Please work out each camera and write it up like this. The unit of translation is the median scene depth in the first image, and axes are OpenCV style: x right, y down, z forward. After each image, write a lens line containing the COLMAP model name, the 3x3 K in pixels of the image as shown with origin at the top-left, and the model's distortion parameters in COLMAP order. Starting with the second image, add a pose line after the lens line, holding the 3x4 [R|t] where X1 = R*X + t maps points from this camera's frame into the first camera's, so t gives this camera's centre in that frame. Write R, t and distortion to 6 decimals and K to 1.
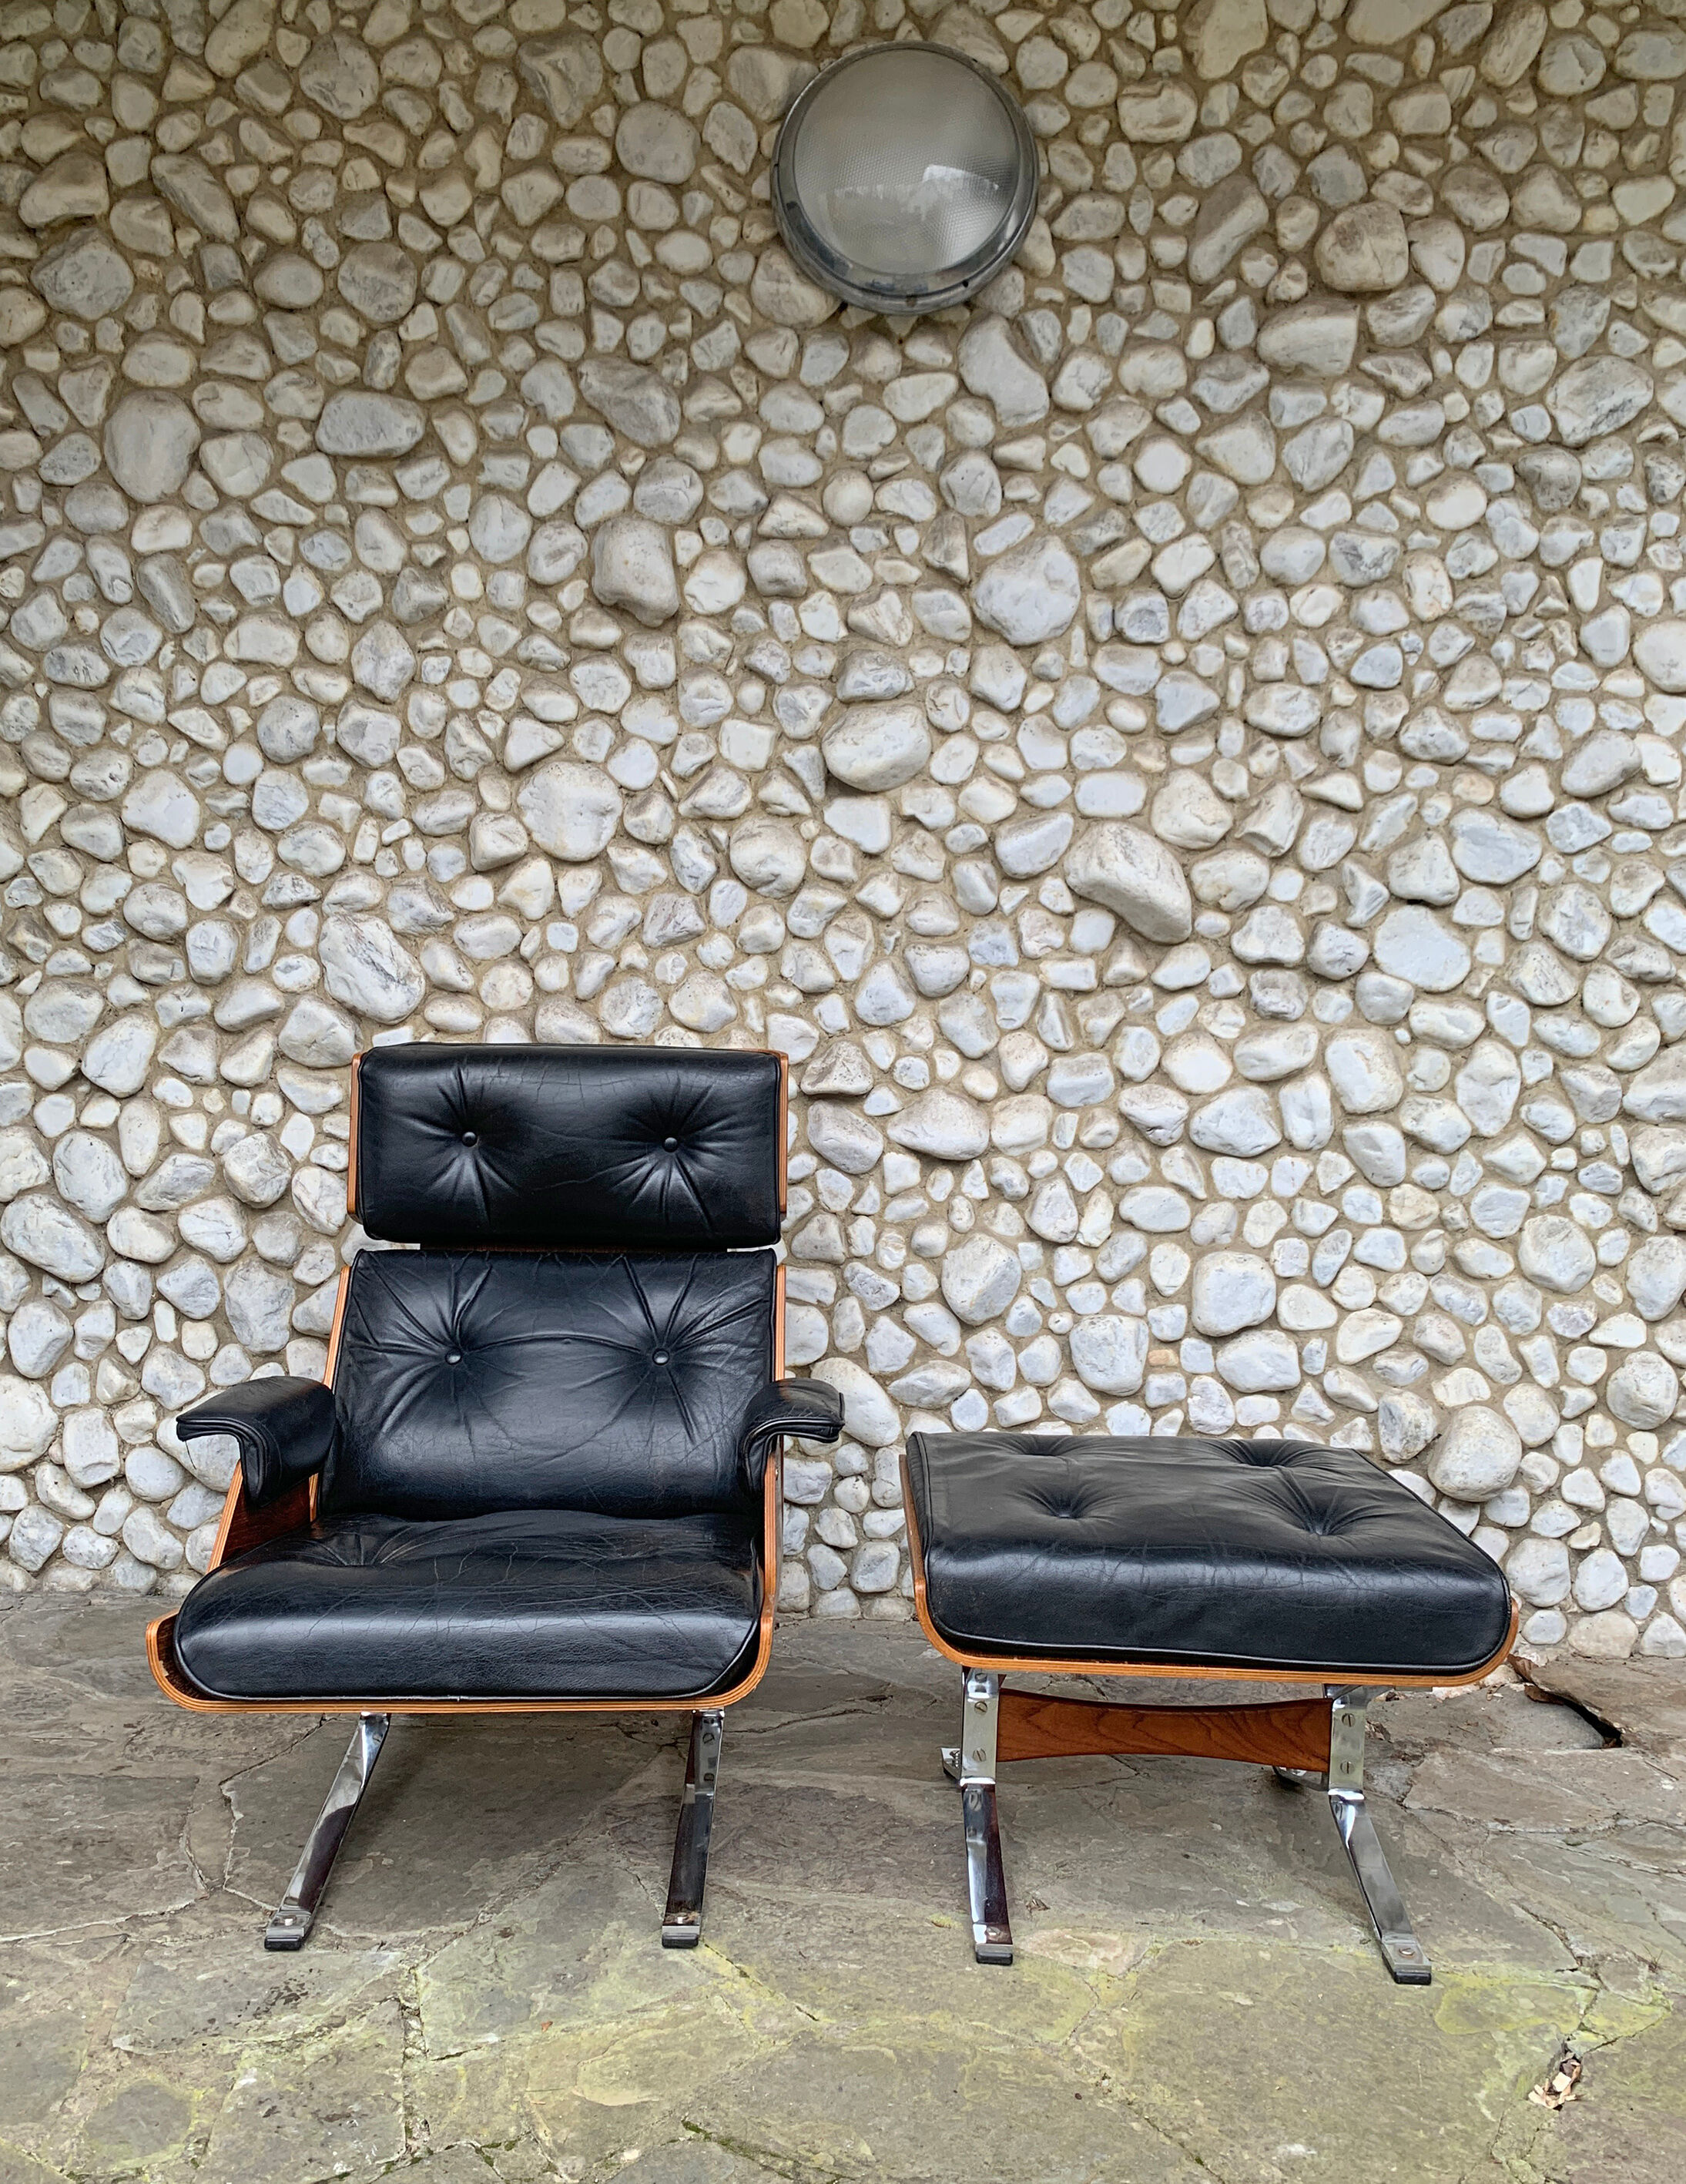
lens RADIAL K [[1826.0, 0, 809.7], [0, 1826.0, 1075.4], [0, 0, 1]] dist [0.043158, -0.048977]
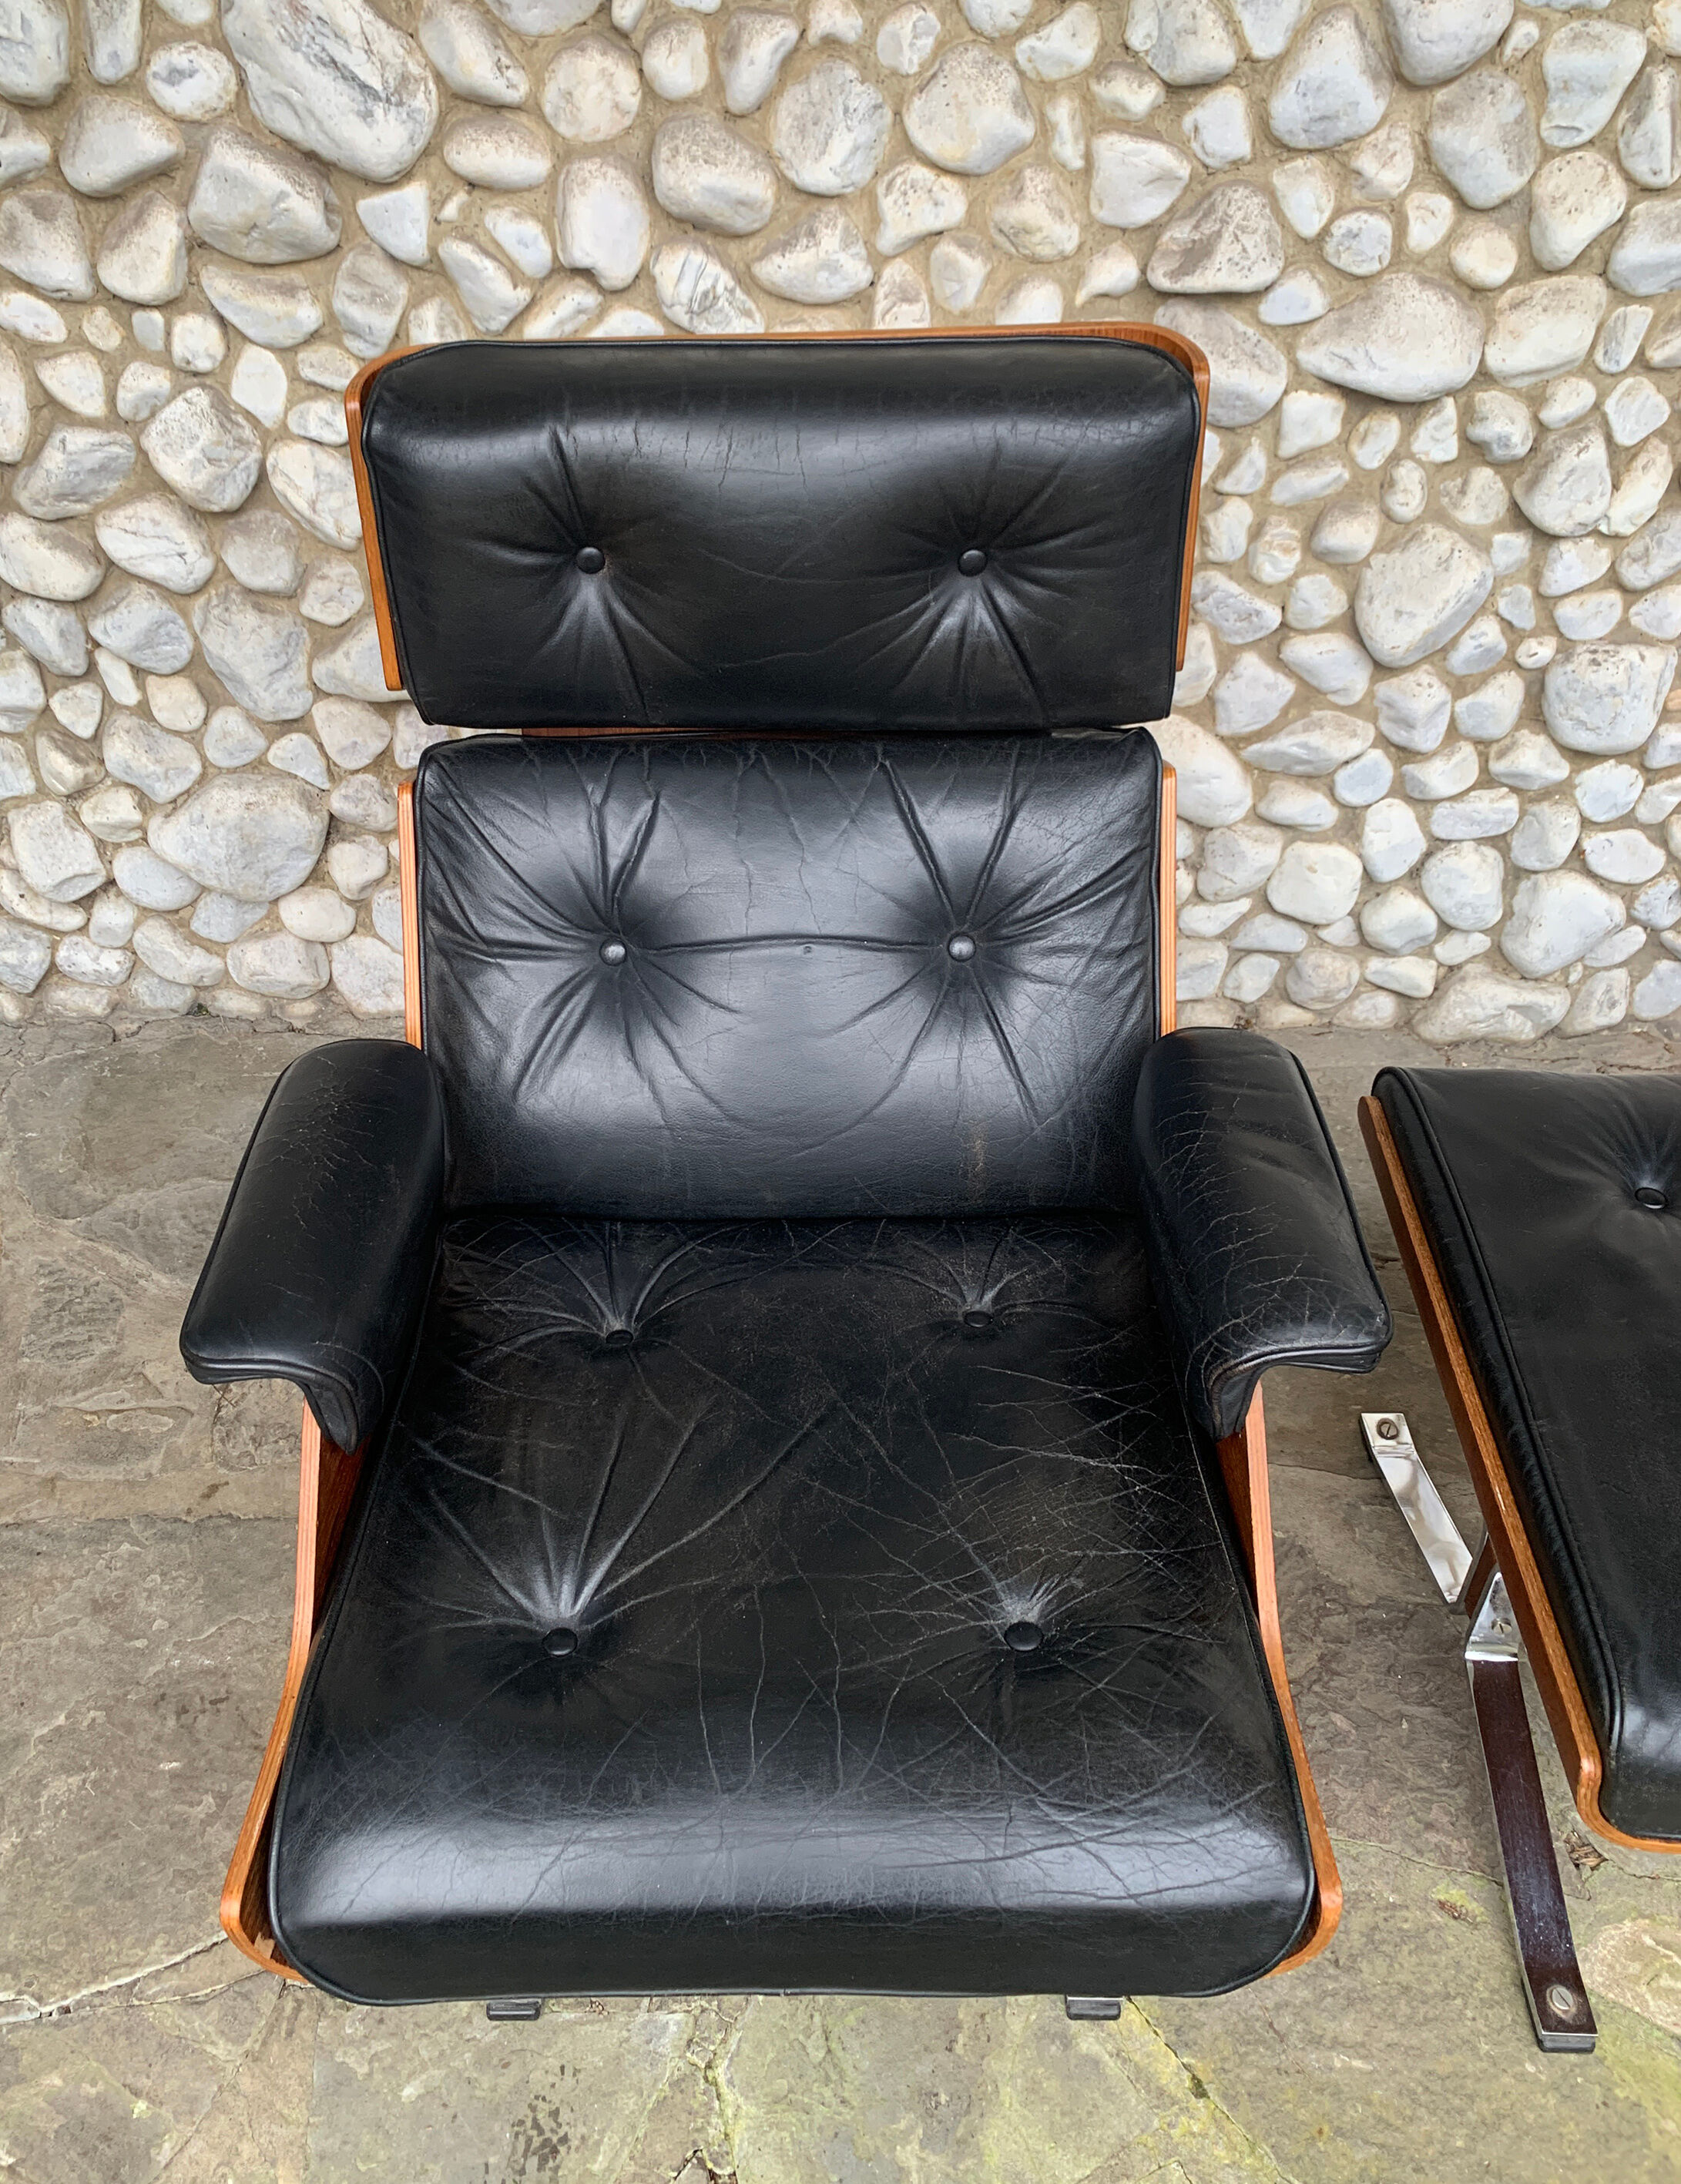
lens RADIAL K [[1826.2, 0, 771.5], [0, 1826.2, 968.1], [0, 0, 1]] dist [0.043158, -0.048977]
pose [[0.998996, -0.017055, -0.041418, -0.098179], [0.038379, 0.802685, 0.595166, -0.158430], [0.023095, -0.596159, 0.802534, 0.432523]]
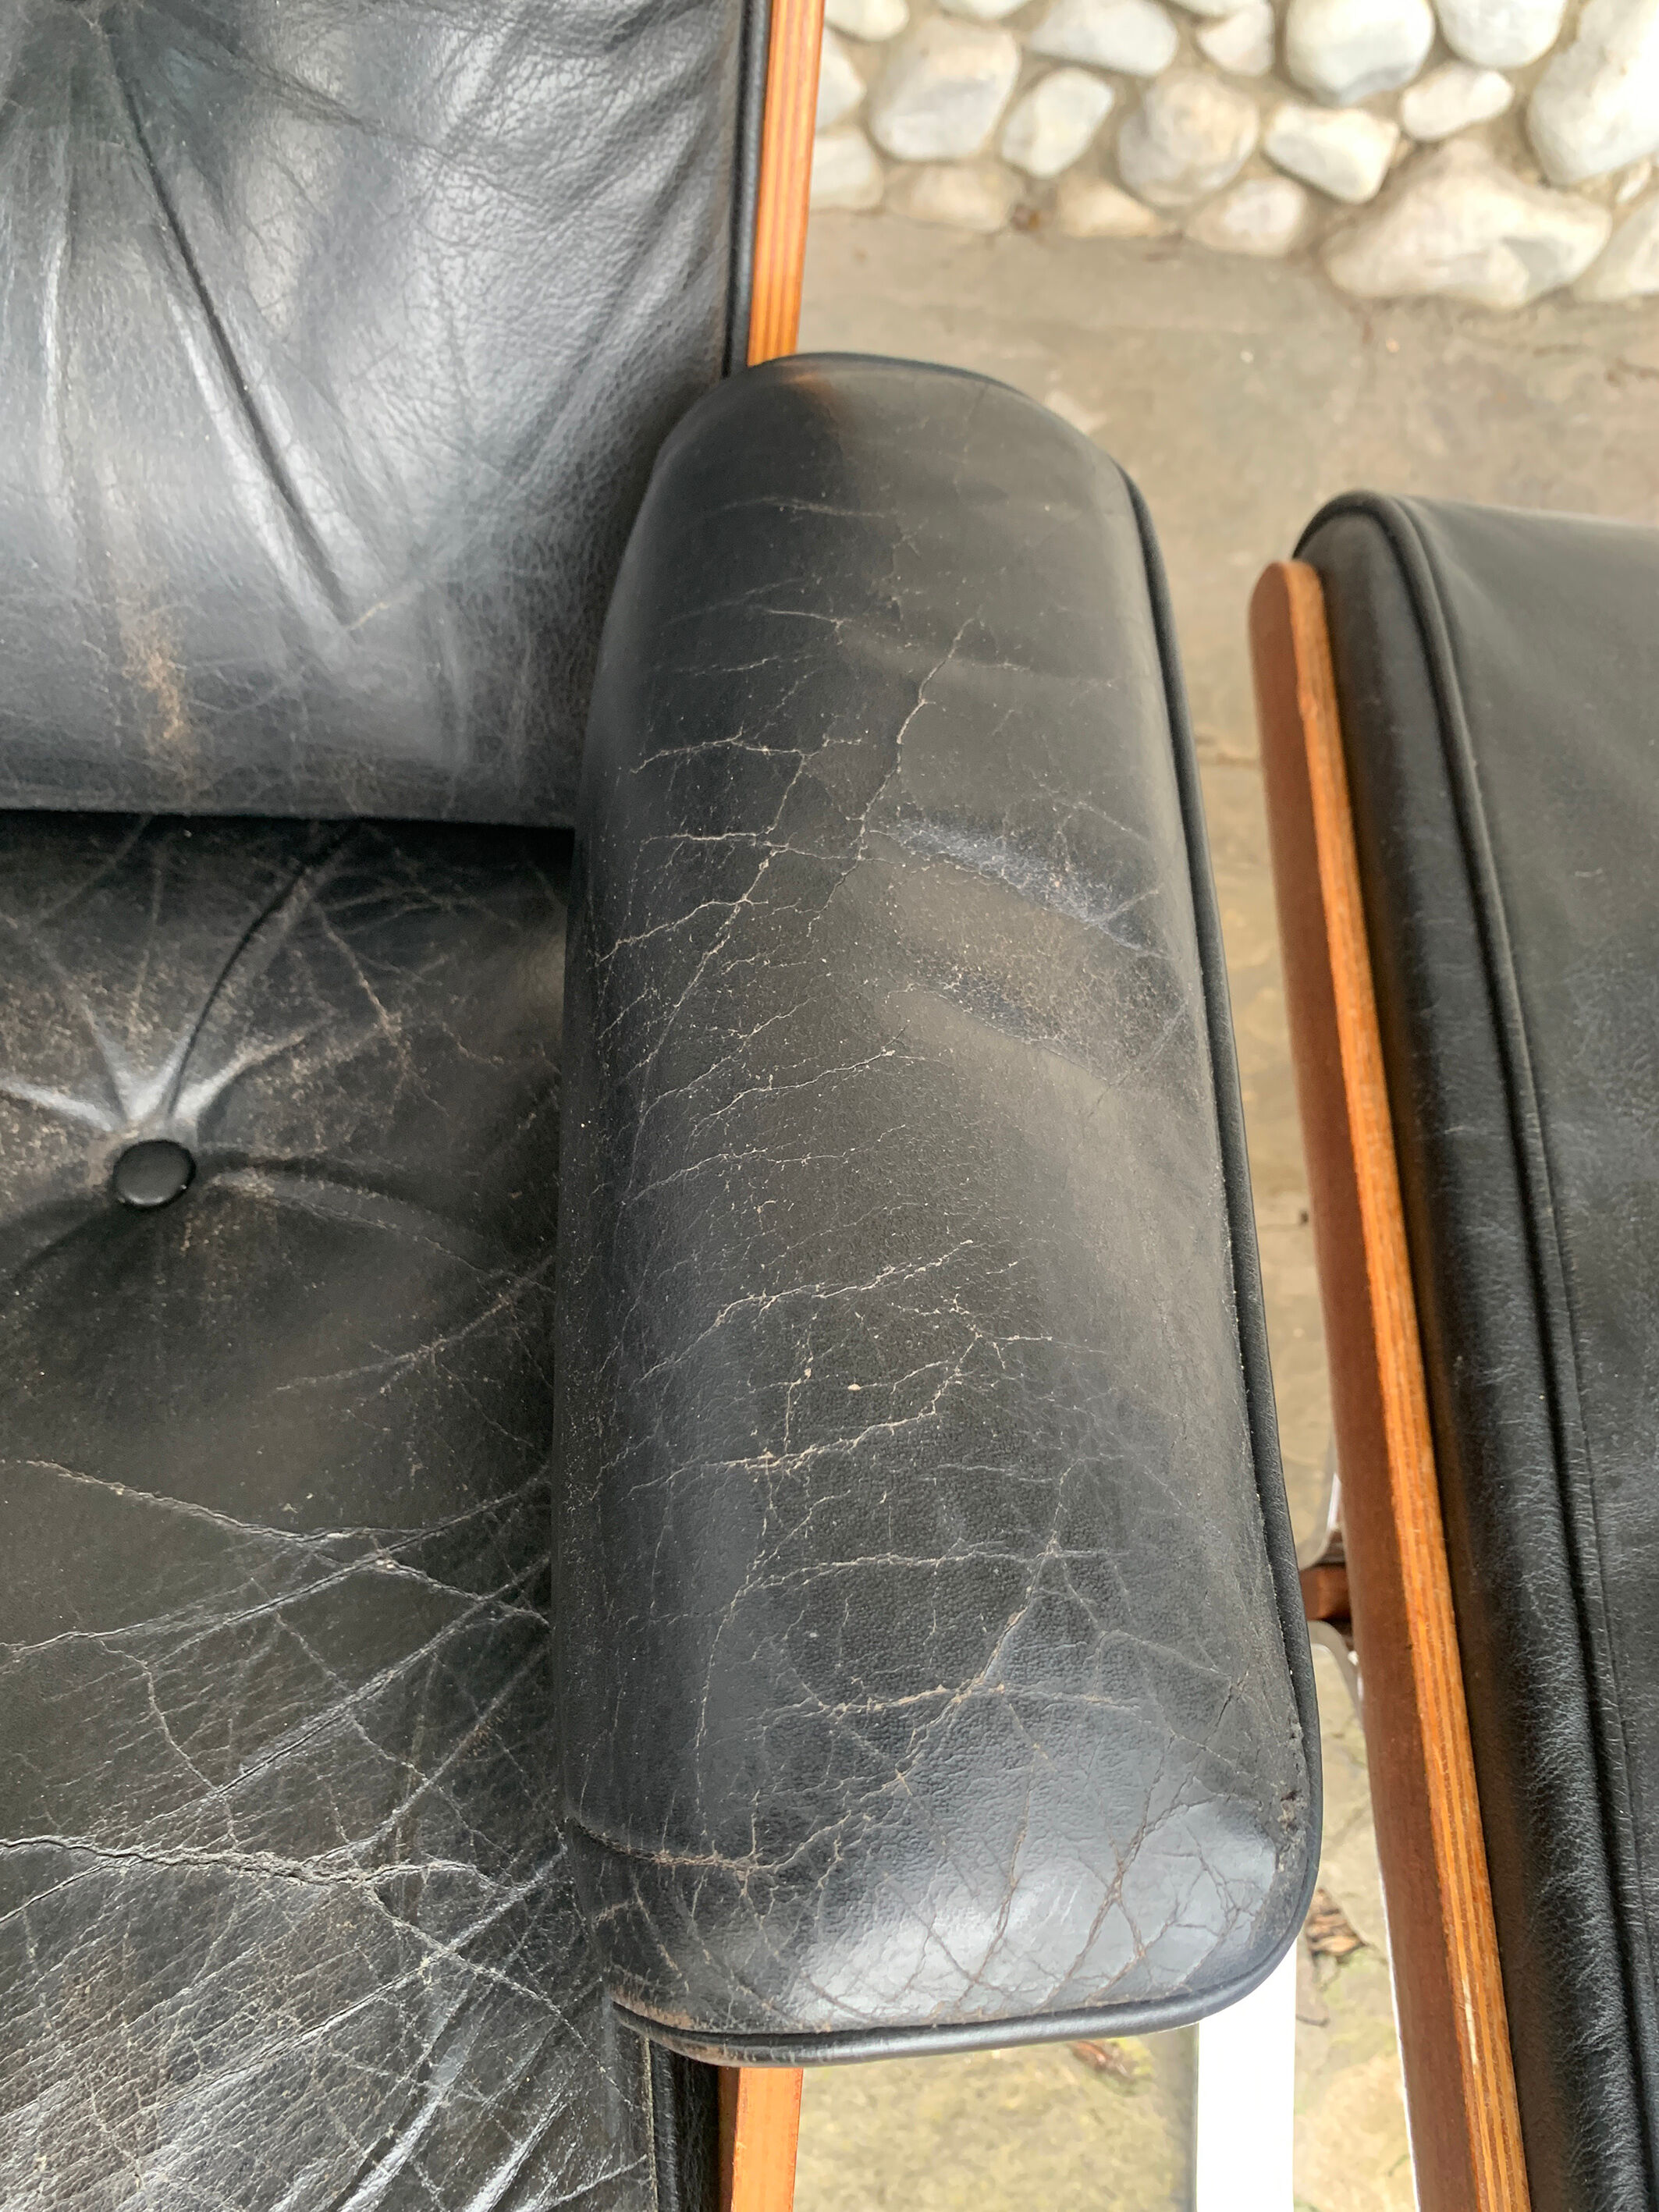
lens RADIAL K [[1697.0, 0, 809.9], [0, 1697.0, 1080.8], [0, 0, 1]] dist [0.021233, -0.022196]
pose [[0.992269, 0.027339, 0.121061, -0.025694], [-0.122559, 0.369551, 0.921092, 0.038796], [-0.019557, -0.928808, 0.370045, 0.703742]]
